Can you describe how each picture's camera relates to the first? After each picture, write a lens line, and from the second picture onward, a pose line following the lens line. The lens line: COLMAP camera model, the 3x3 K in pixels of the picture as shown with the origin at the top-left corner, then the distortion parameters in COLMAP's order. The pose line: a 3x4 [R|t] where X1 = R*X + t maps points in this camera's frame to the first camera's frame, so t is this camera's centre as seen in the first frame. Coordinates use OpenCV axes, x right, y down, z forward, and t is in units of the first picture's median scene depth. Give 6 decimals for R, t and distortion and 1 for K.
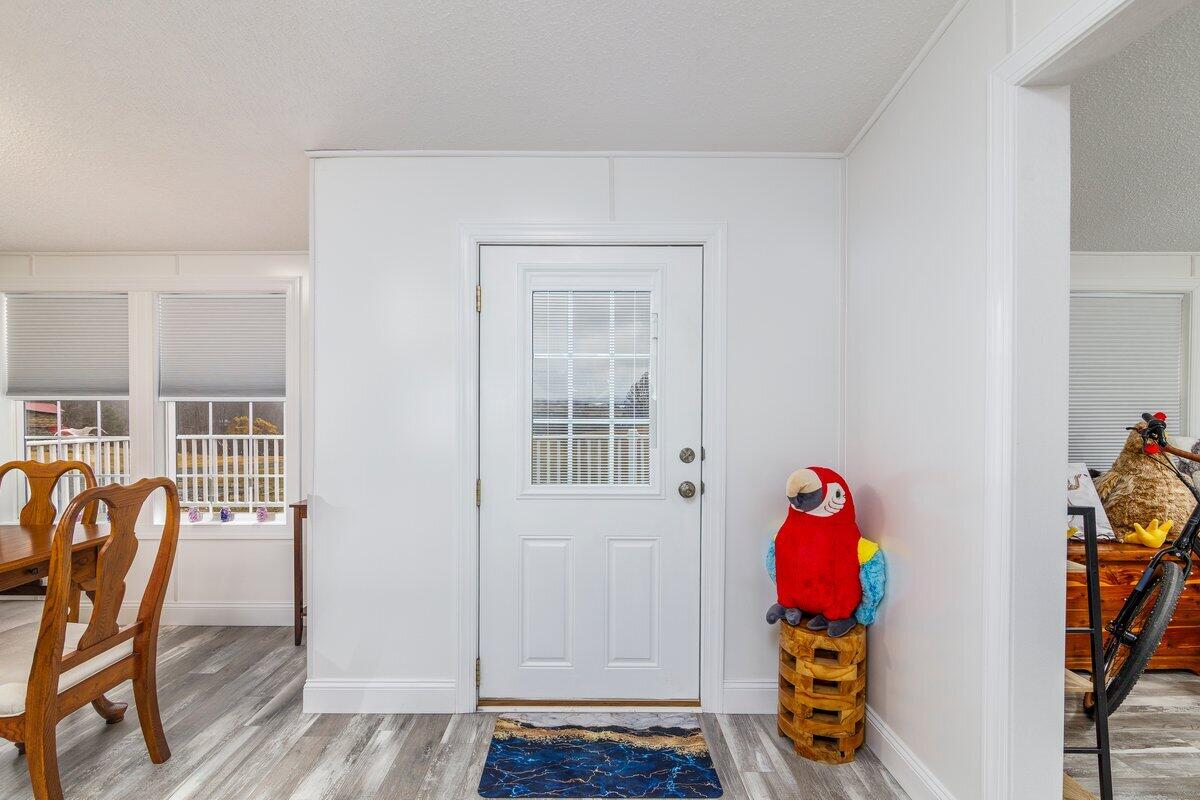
lens RADIAL K [[562.8, 0, 587.1], [0, 562.8, 415.1], [0, 0, 1]] dist [-0.000659, -0.000227]
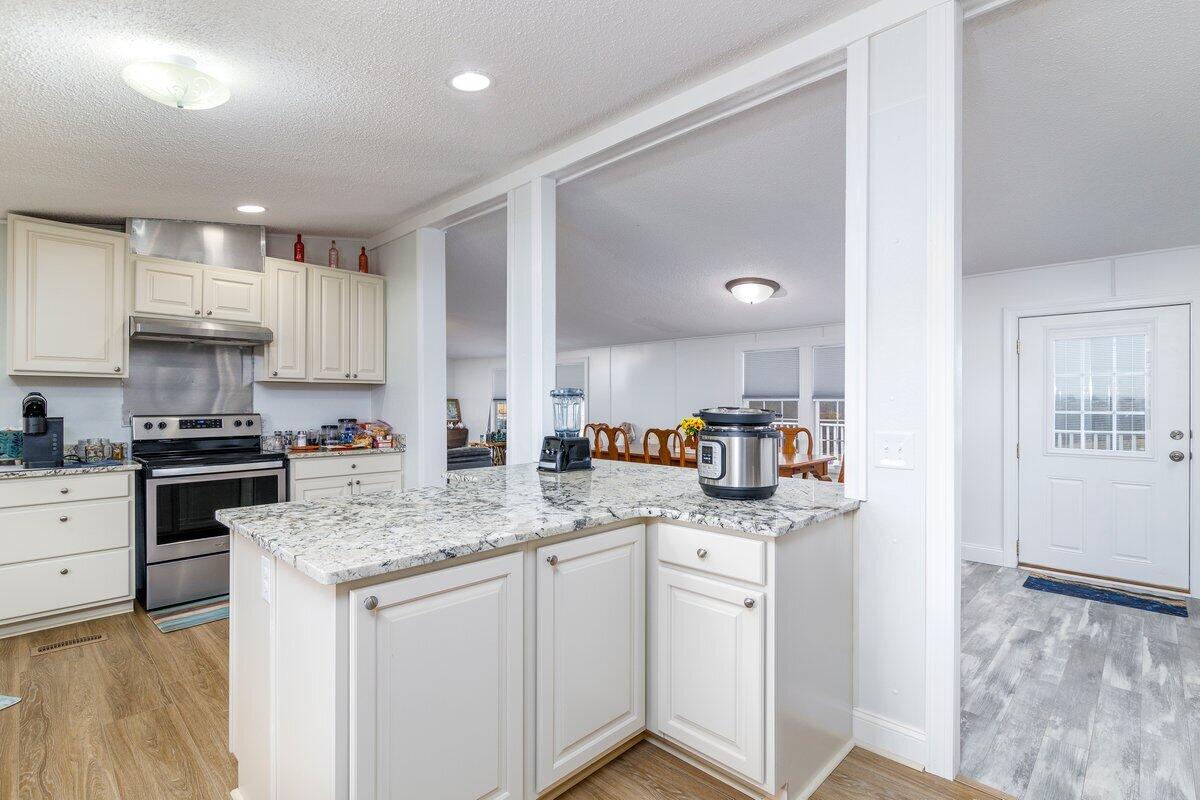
lens RADIAL K [[562.8, 0, 611.1], [0, 562.8, 403.9], [0, 0, 1]] dist [-0.000659, -0.000227]
pose [[0.727285, -0.001094, -0.686334, 0.098108], [-0.008606, 0.999906, -0.010713, 0.013757], [0.686281, 0.013698, 0.727207, -1.202983]]
